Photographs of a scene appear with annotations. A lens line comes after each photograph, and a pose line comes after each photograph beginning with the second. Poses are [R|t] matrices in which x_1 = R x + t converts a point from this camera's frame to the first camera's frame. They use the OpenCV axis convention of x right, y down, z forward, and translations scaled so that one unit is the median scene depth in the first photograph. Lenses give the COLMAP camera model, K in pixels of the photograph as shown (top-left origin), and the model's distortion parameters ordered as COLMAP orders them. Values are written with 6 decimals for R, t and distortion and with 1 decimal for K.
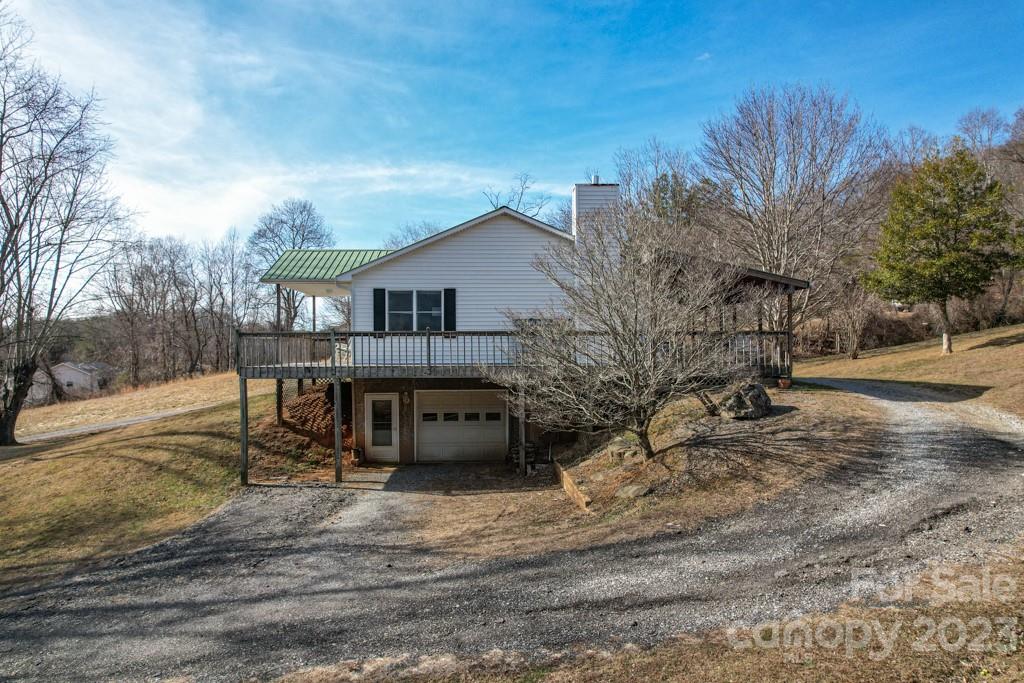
lens RADIAL K [[660.9, 0, 512.0], [0, 660.9, 341.5], [0, 0, 1]] dist [-0.035250, -0.000519]
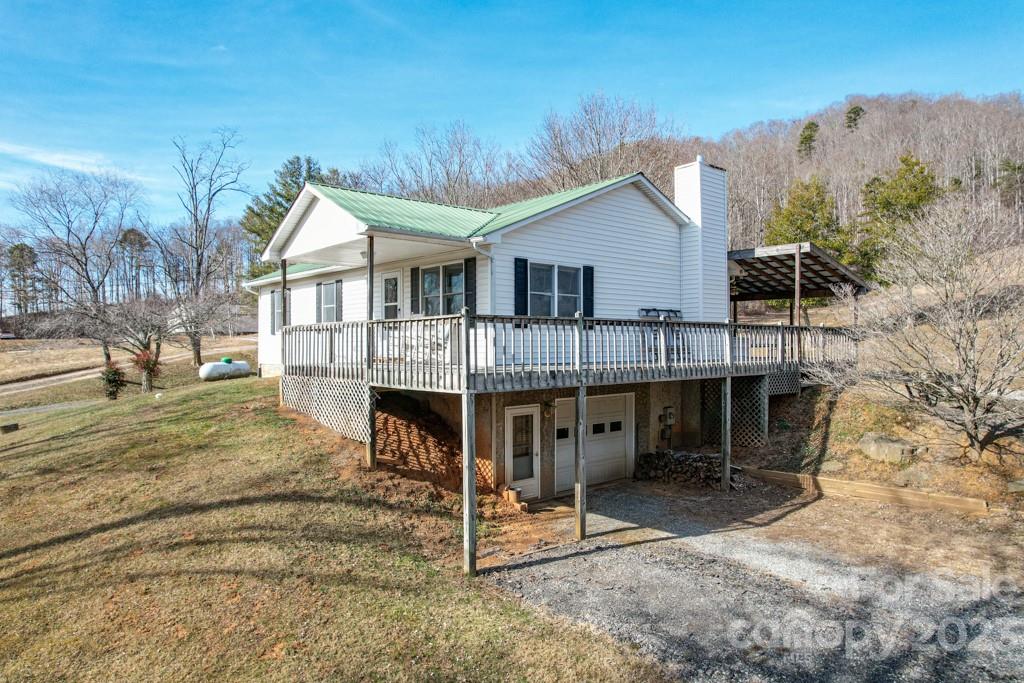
lens RADIAL K [[660.9, 0, 512.0], [0, 660.9, 341.5], [0, 0, 1]] dist [-0.035250, -0.000519]
pose [[0.768126, 0.004908, 0.640280, -0.662452], [-0.006100, 0.999981, -0.000346, 0.009557], [-0.640269, -0.003640, 0.768142, 0.460511]]
